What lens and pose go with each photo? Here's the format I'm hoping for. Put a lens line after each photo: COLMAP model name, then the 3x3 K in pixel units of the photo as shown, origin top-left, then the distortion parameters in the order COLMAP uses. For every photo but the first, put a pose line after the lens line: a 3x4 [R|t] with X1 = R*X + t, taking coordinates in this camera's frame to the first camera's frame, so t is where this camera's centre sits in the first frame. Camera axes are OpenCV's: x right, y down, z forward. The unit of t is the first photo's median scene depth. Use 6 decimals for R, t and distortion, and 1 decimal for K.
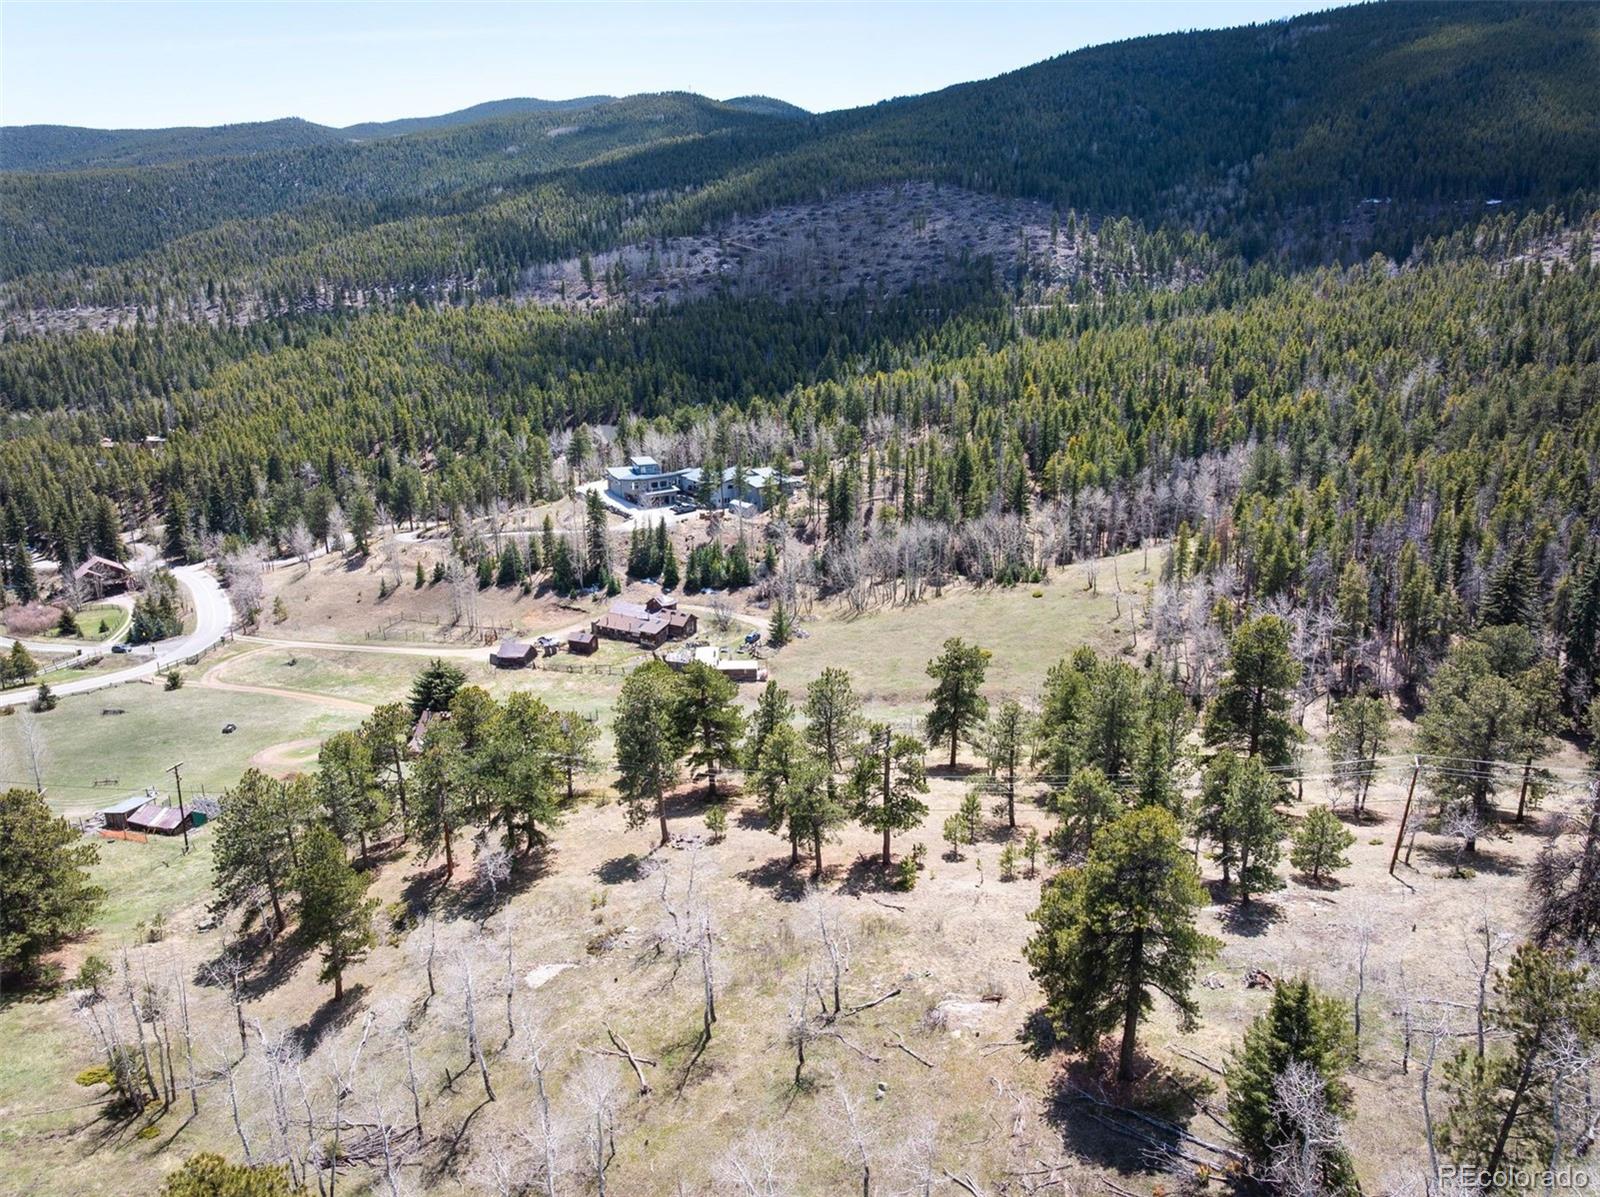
lens RADIAL K [[1130.1, 0, 813.8], [0, 1130.1, 601.7], [0, 0, 1]] dist [-0.040785, 0.006957]
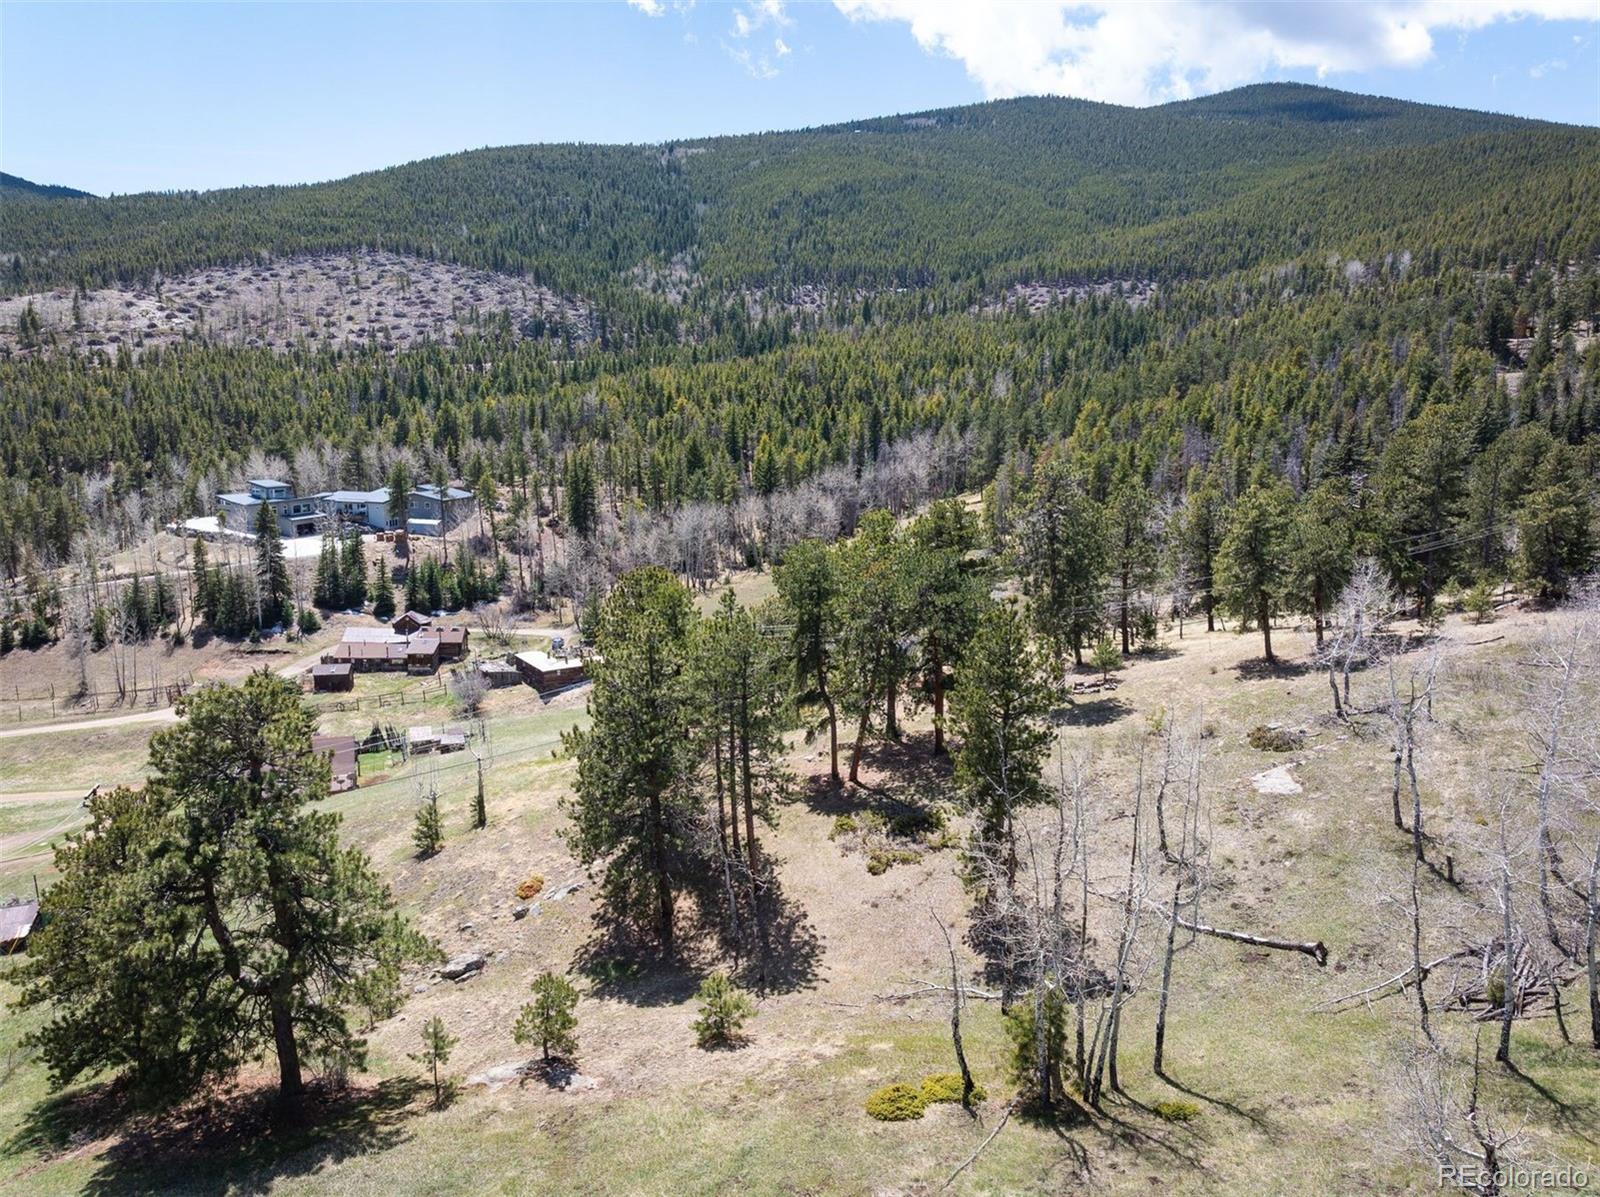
lens RADIAL K [[1153.3, 0, 805.6], [0, 1153.3, 596.1], [0, 0, 1]] dist [-0.039158, 0.007342]
pose [[0.855547, -0.088066, 0.510179, -0.256777], [0.147081, 0.986168, -0.076417, 0.070044], [-0.496393, 0.140416, 0.856666, 0.159632]]
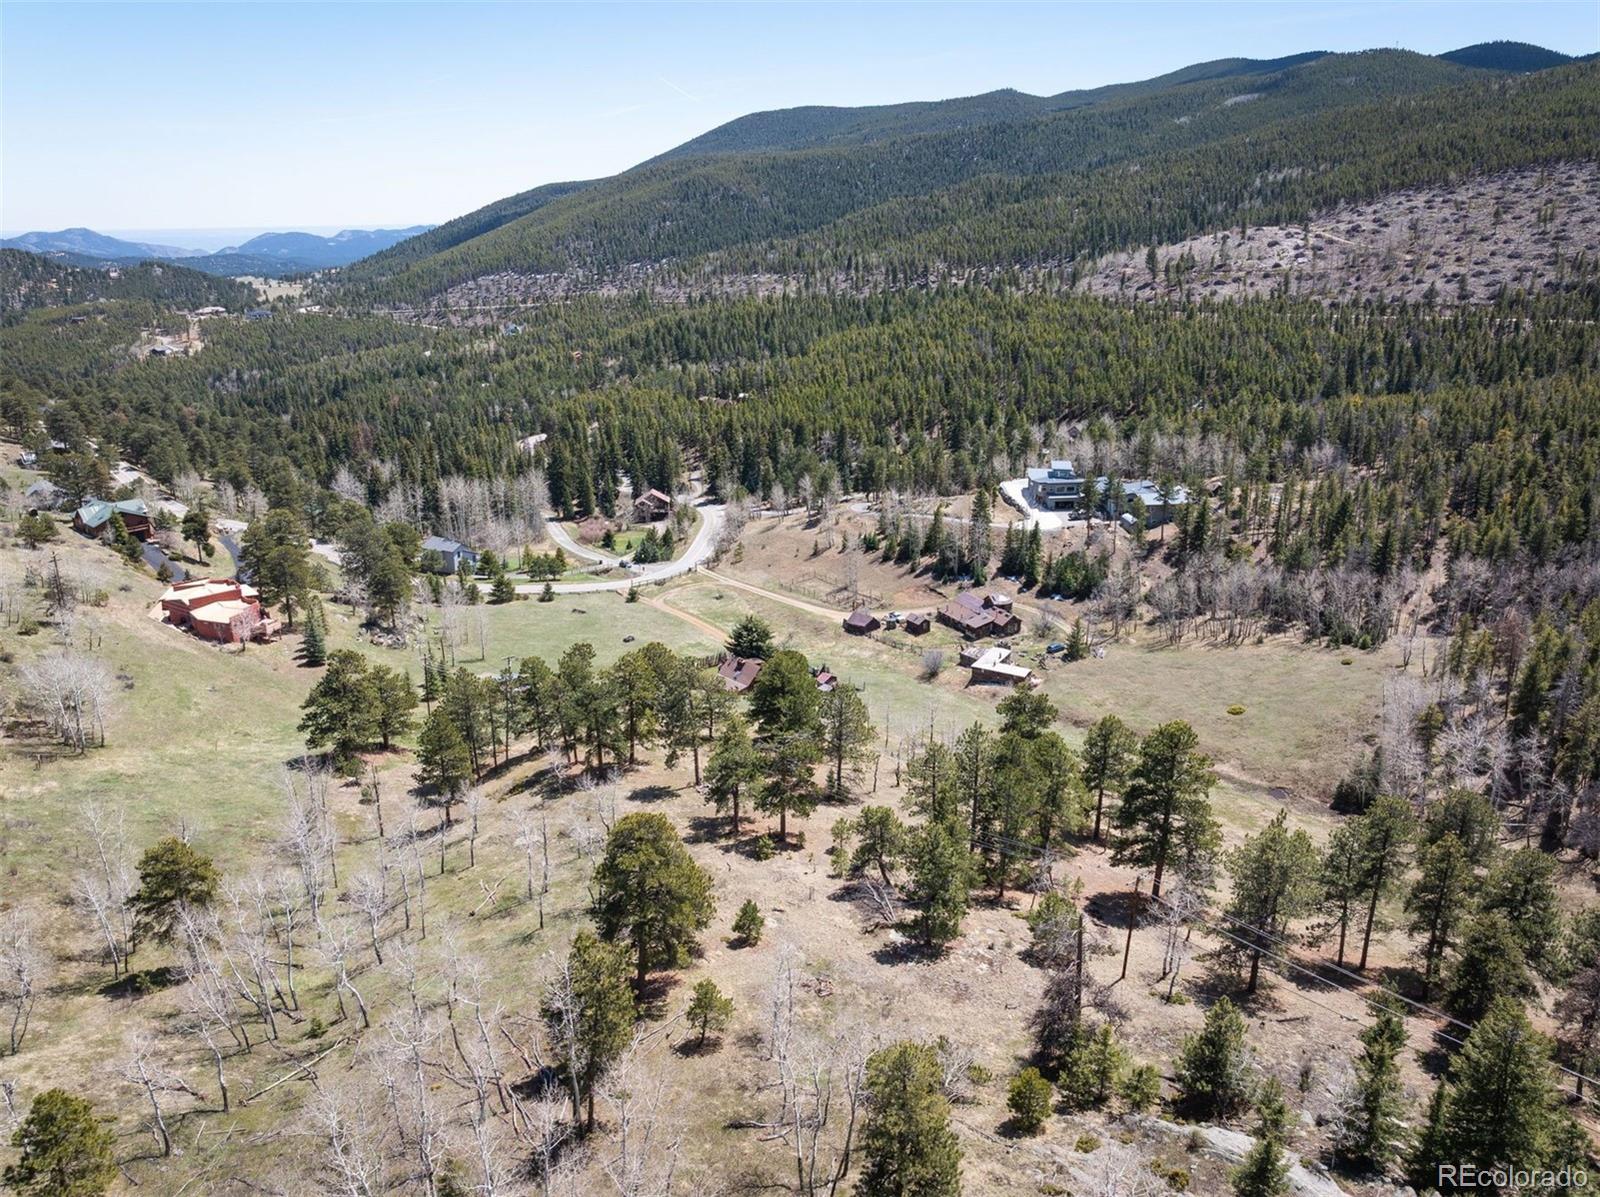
lens RADIAL K [[1134.7, 0, 832.3], [0, 1134.7, 590.4], [0, 0, 1]] dist [-0.009116, -0.059341]
pose [[0.842208, 0.167339, -0.512527, 0.247372], [-0.156018, 0.985586, 0.065415, -0.047415], [0.516086, 0.024870, 0.856176, -0.024341]]
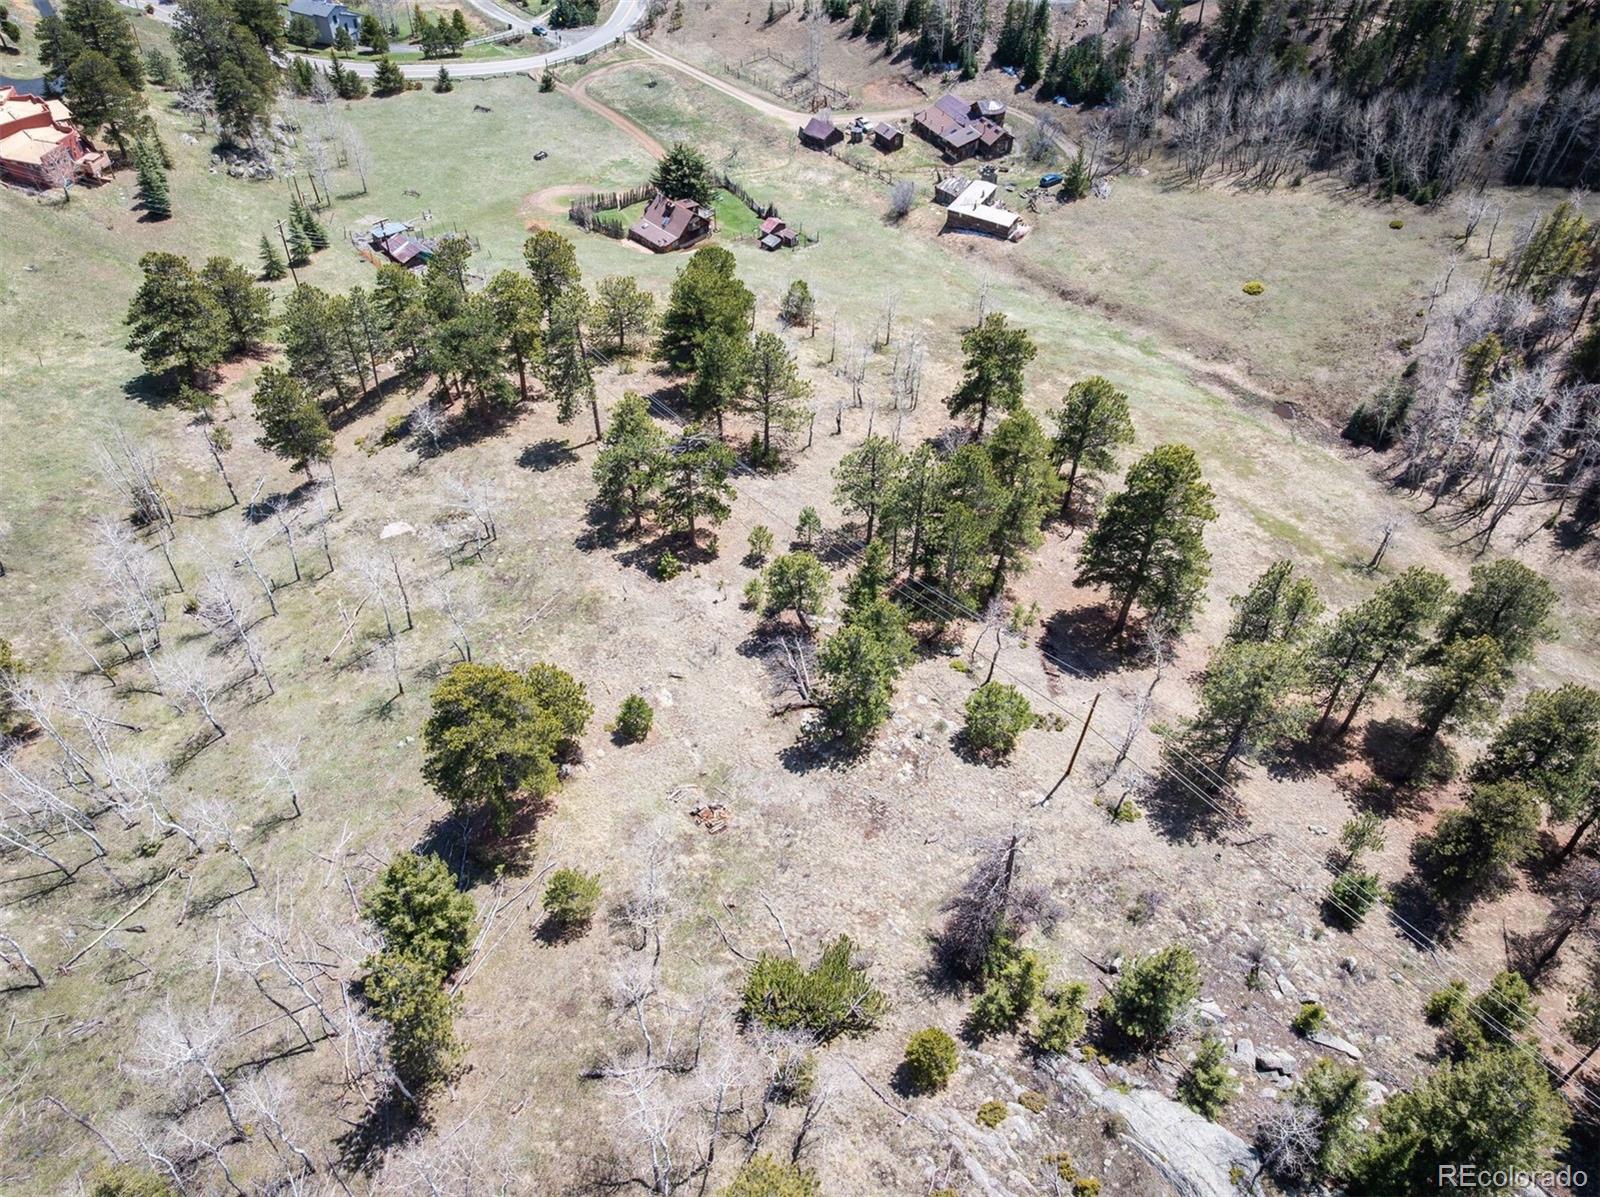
lens RADIAL K [[1153.3, 0, 805.6], [0, 1153.3, 596.1], [0, 0, 1]] dist [-0.039158, 0.007342]
pose [[0.836894, 0.400630, -0.372967, 0.201616], [-0.163950, 0.833575, 0.527516, -0.111663], [0.522235, -0.380326, 0.763297, 0.068021]]
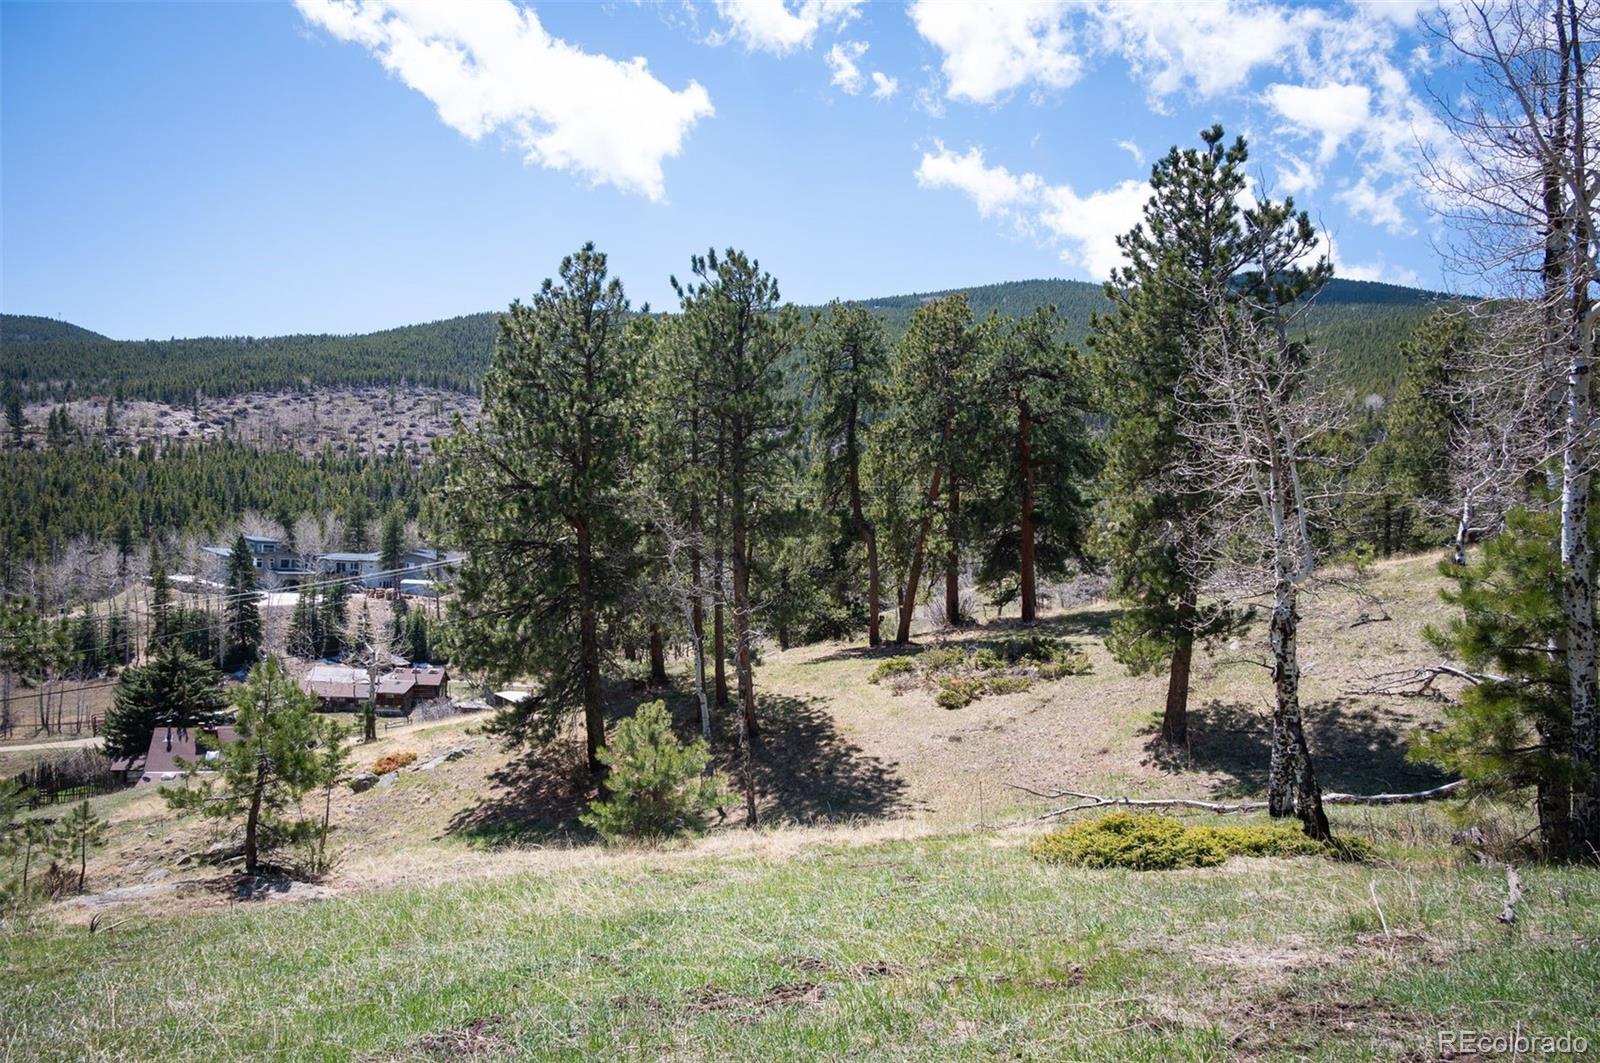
lens RADIAL K [[1106.2, 0, 794.7], [0, 1106.2, 575.7], [0, 0, 1]] dist [0.002260, -0.005918]
pose [[0.868072, 0.013370, 0.496259, -0.216626], [0.121545, 0.963489, -0.238569, 0.119765], [-0.481330, 0.267413, 0.834753, 0.246826]]
